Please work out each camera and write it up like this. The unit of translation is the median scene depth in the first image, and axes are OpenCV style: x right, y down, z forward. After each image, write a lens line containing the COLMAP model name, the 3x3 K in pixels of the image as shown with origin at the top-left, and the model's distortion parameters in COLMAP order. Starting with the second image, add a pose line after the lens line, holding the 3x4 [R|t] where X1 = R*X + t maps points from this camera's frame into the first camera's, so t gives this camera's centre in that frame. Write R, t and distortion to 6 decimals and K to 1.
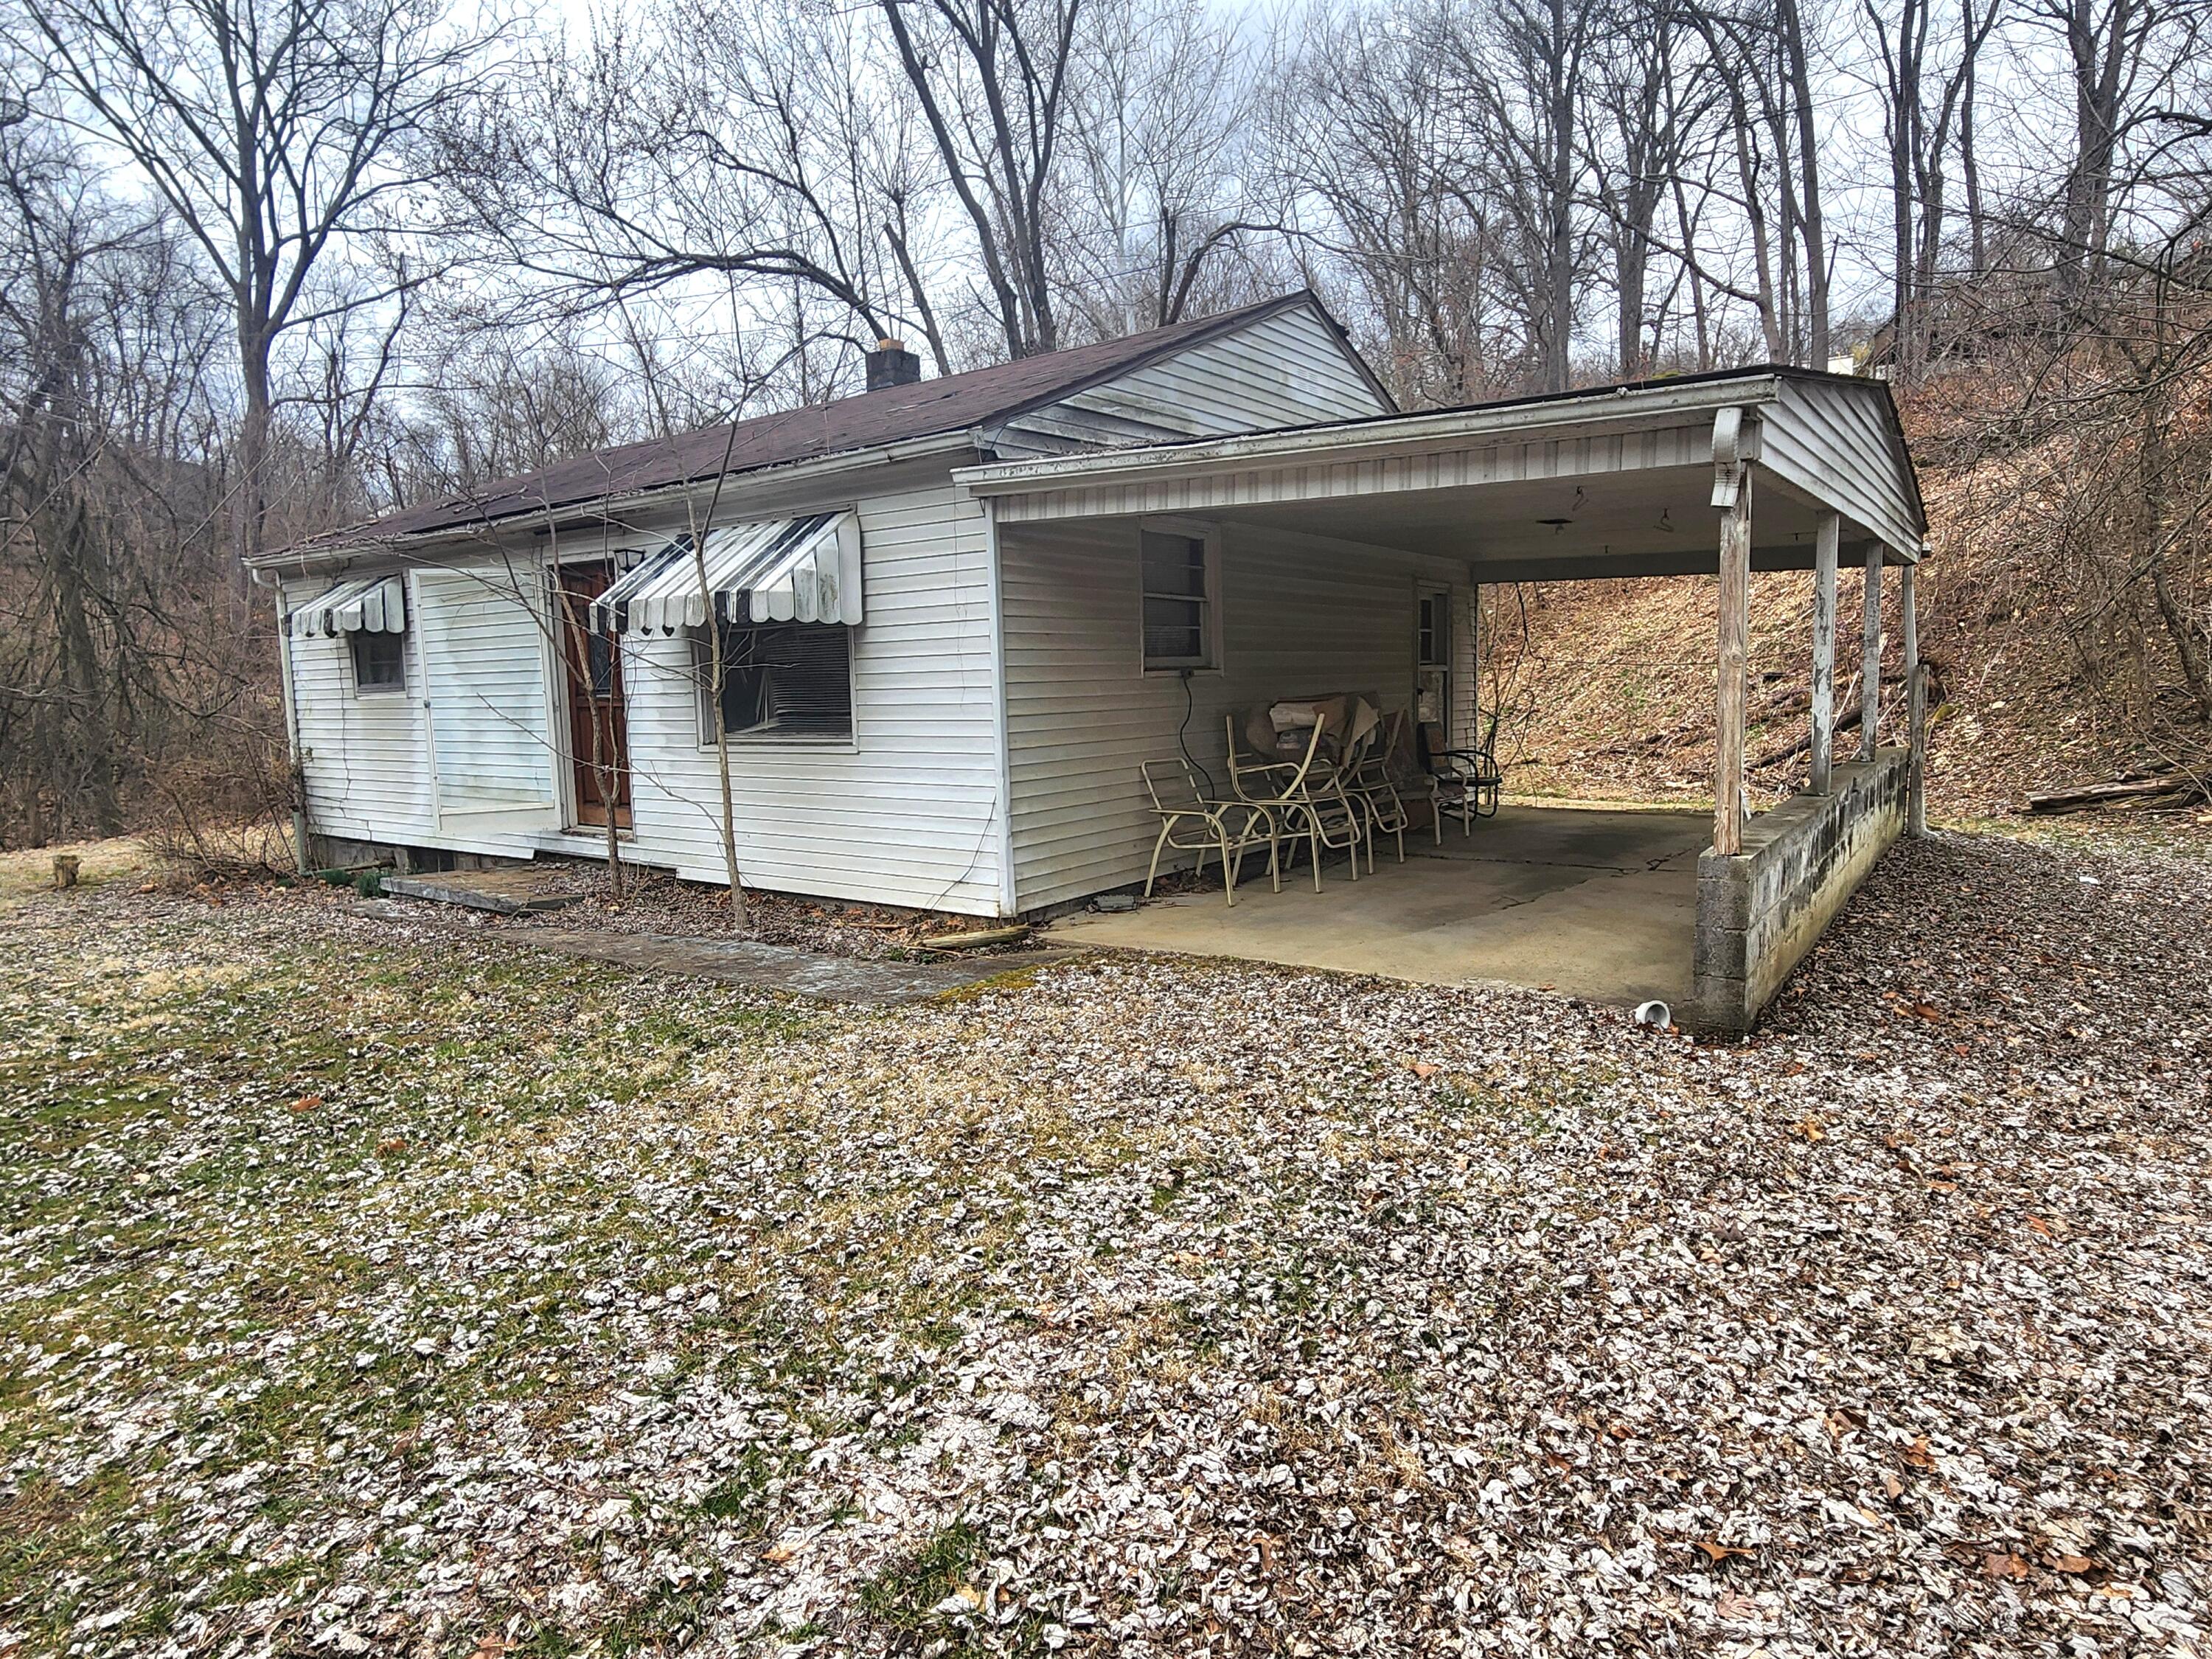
lens RADIAL K [[1292.6, 0, 1109.9], [0, 1292.6, 834.8], [0, 0, 1]] dist [-0.006525, -0.001123]
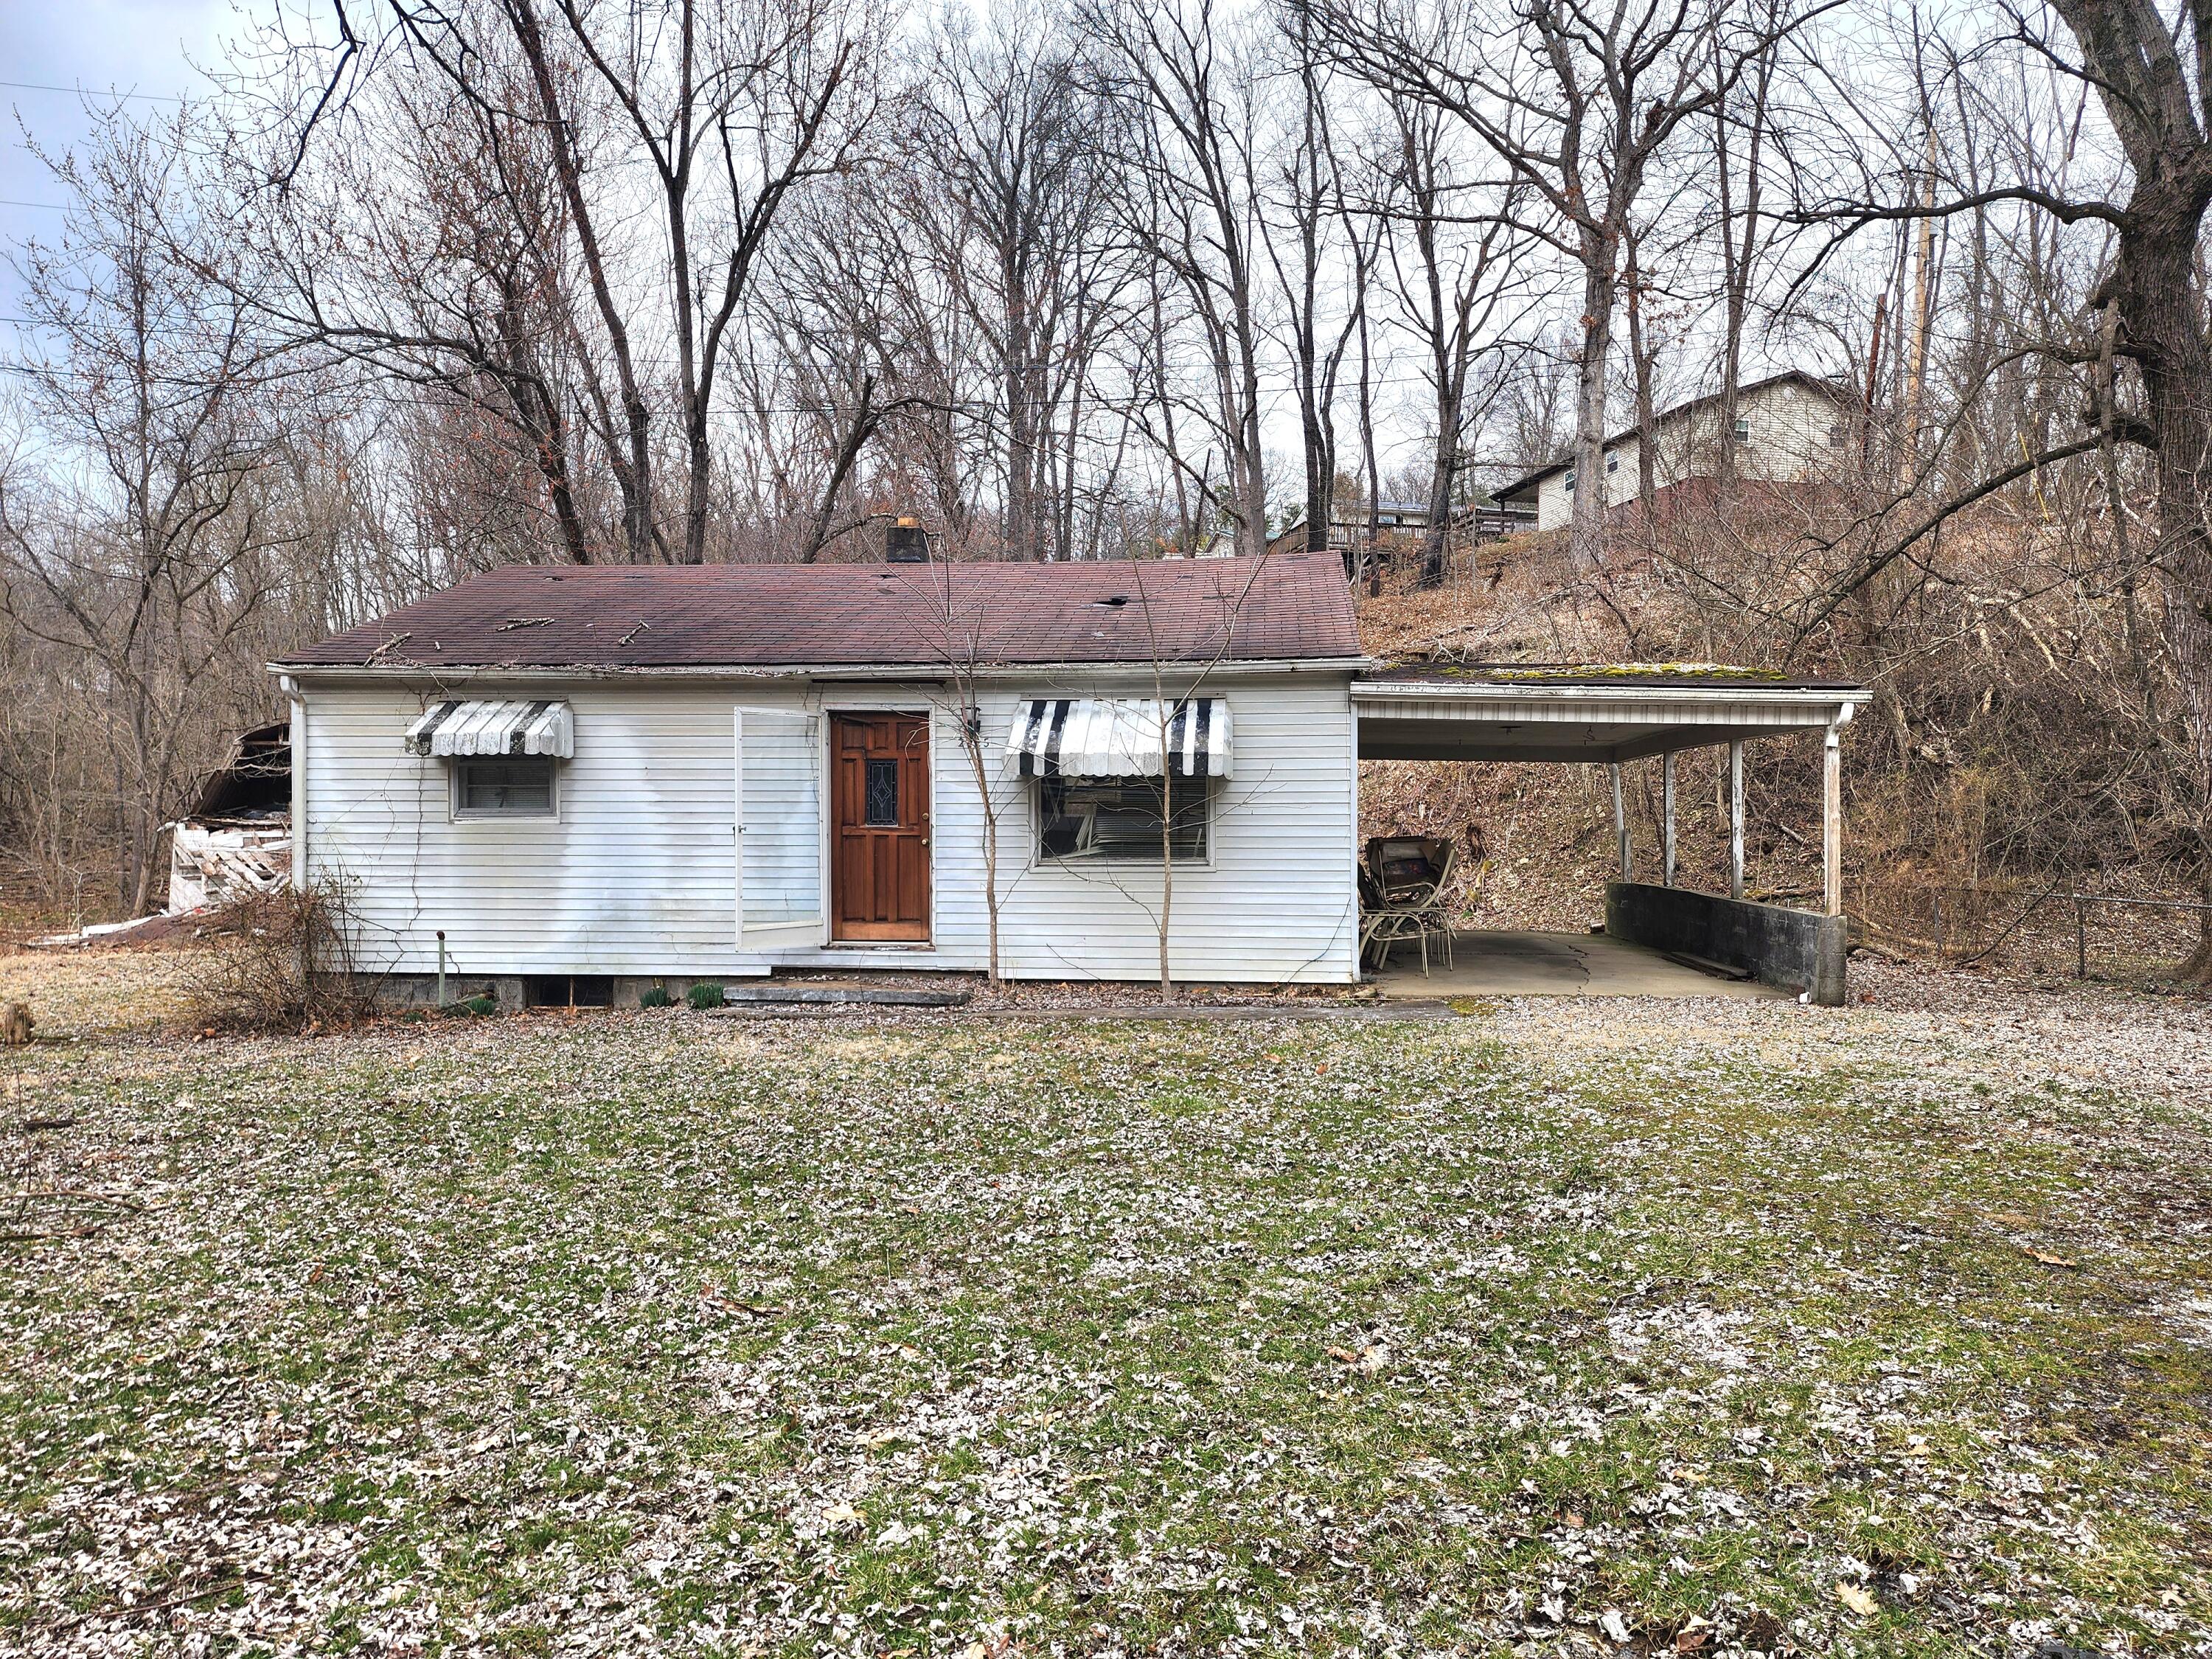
lens RADIAL K [[1449.2, 0, 1107.9], [0, 1449.2, 816.6], [0, 0, 1]] dist [0.045069, -0.022989]
pose [[0.862305, 0.018252, 0.506060, -0.952047], [0.040600, 0.993641, -0.105020, 0.030620], [-0.504759, 0.111105, 0.856081, -0.226067]]
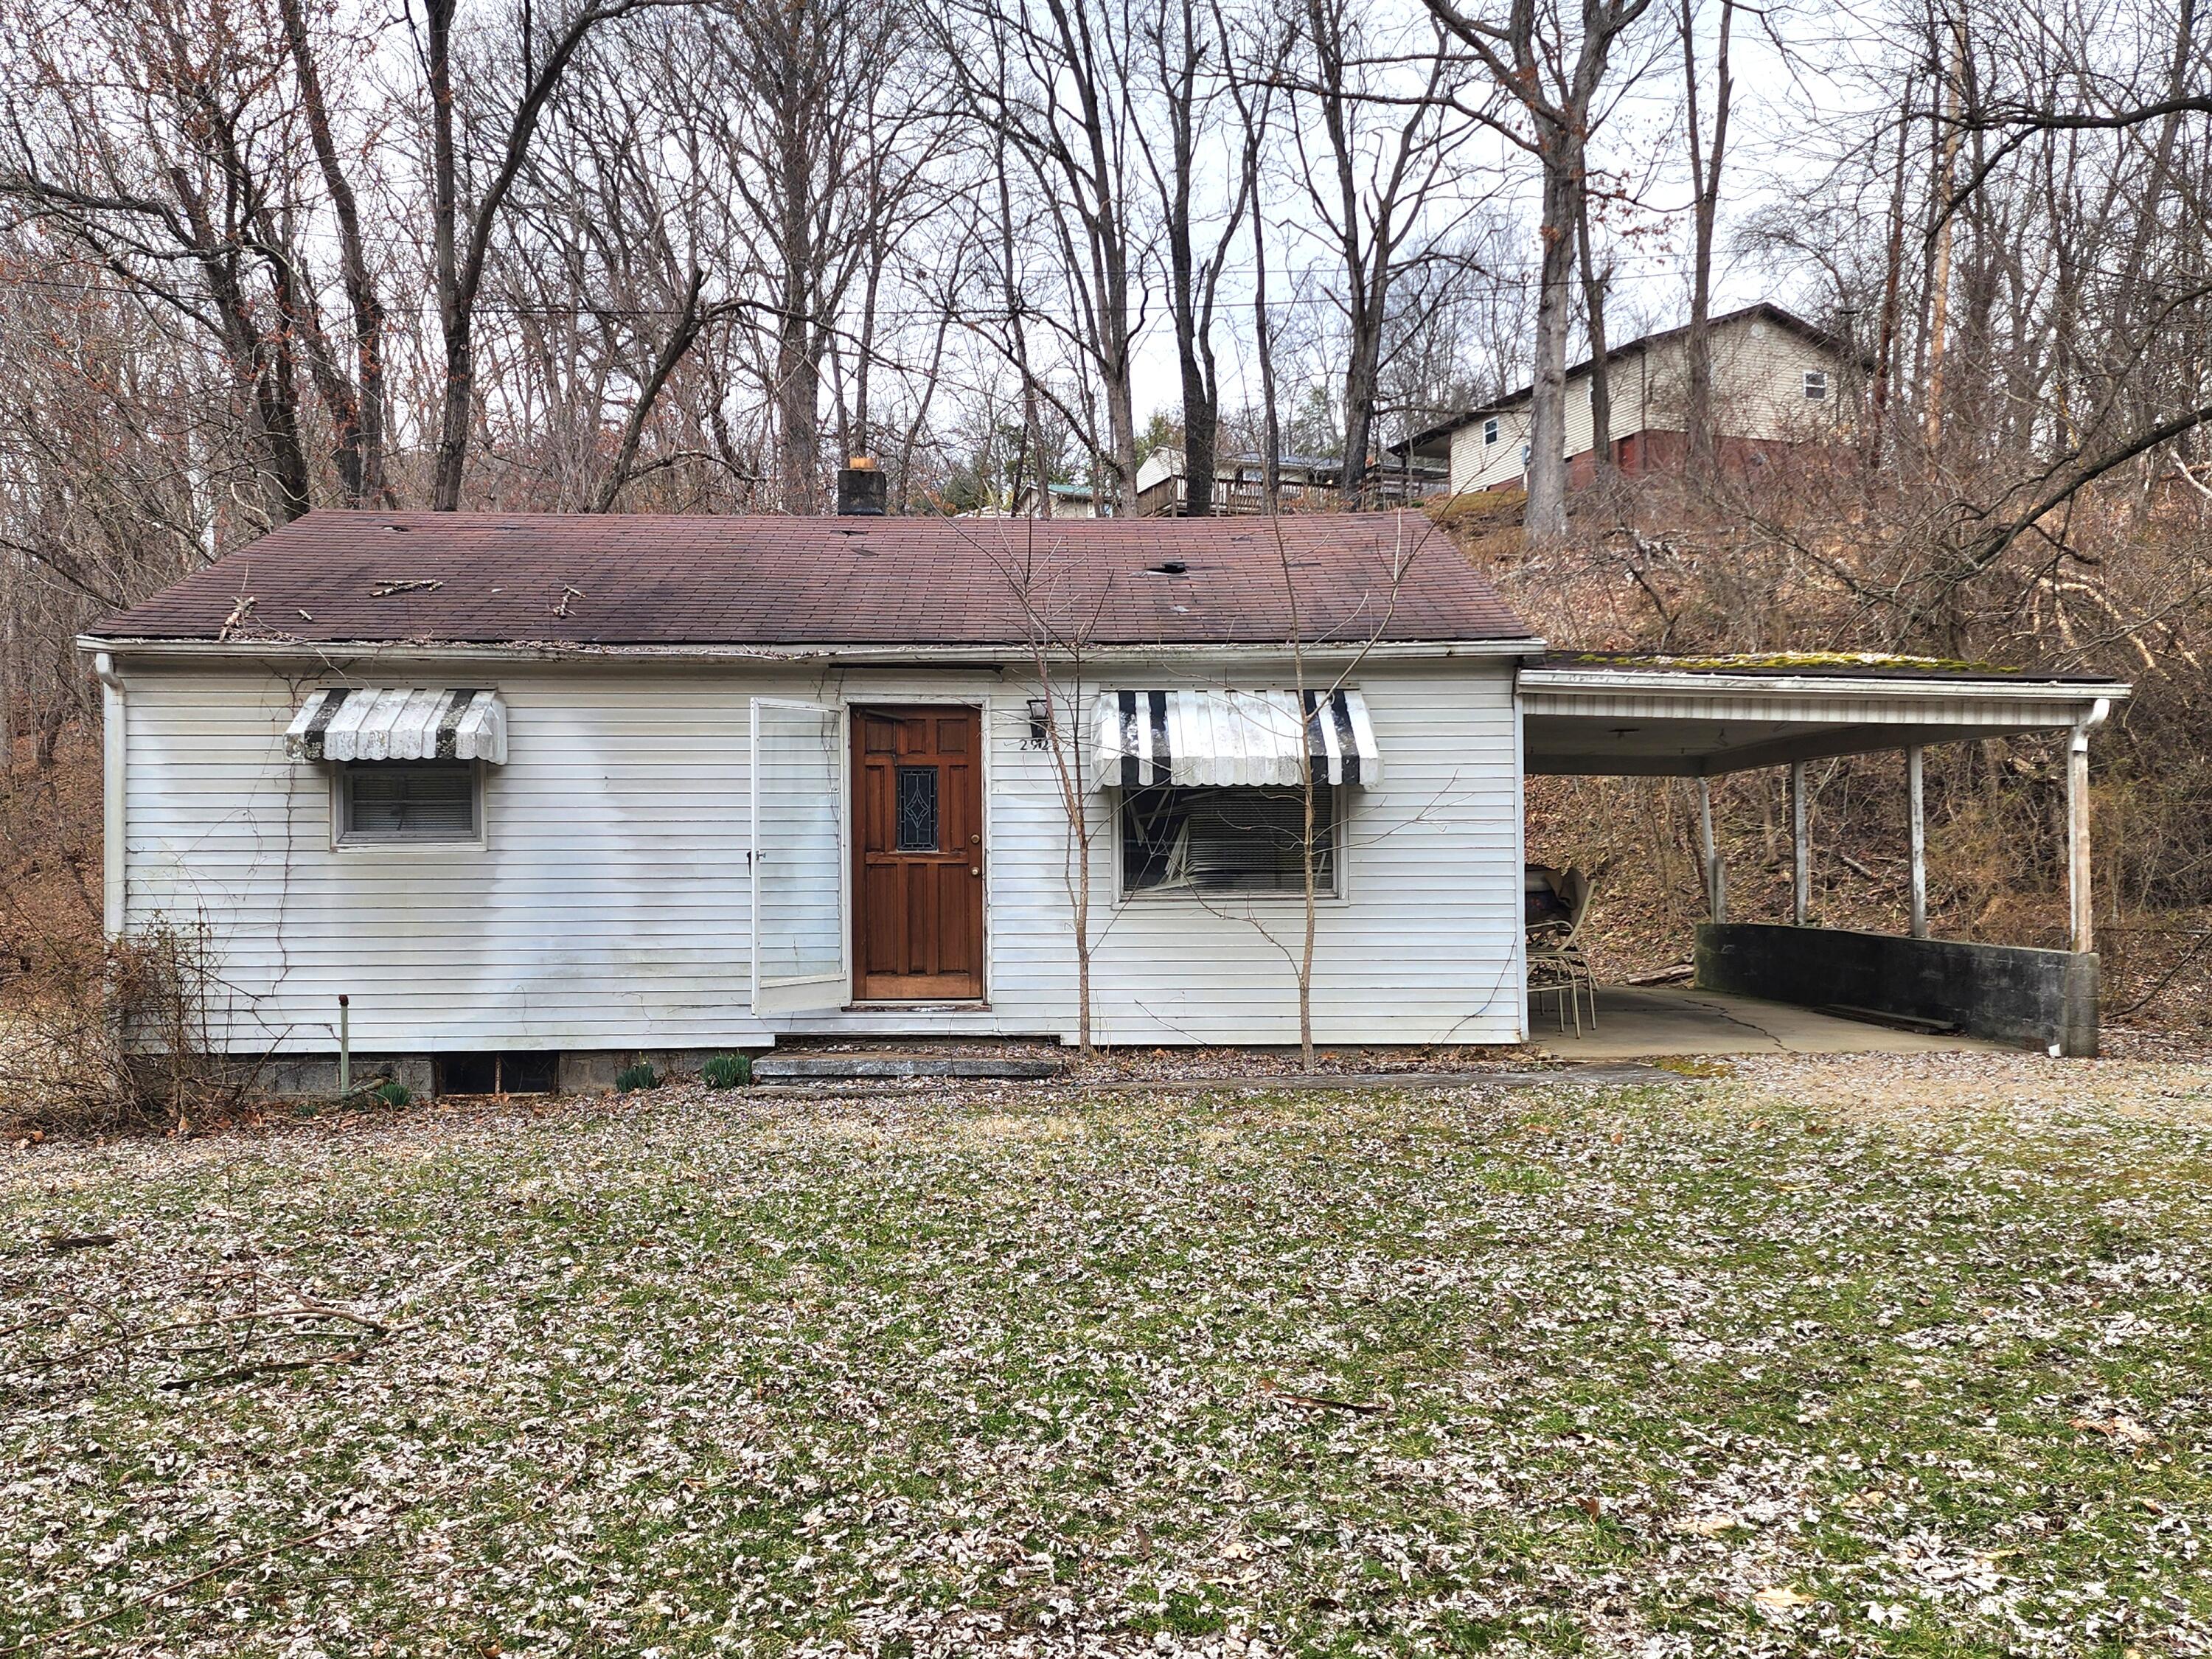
lens RADIAL K [[1893.3, 0, 1110.9], [0, 1893.3, 823.7], [0, 0, 1]] dist [0.059734, -0.028539]
pose [[0.793803, 0.024655, 0.607675, -1.182702], [0.058282, 0.991495, -0.116362, 0.036557], [-0.605376, 0.127785, 0.785615, -0.122354]]
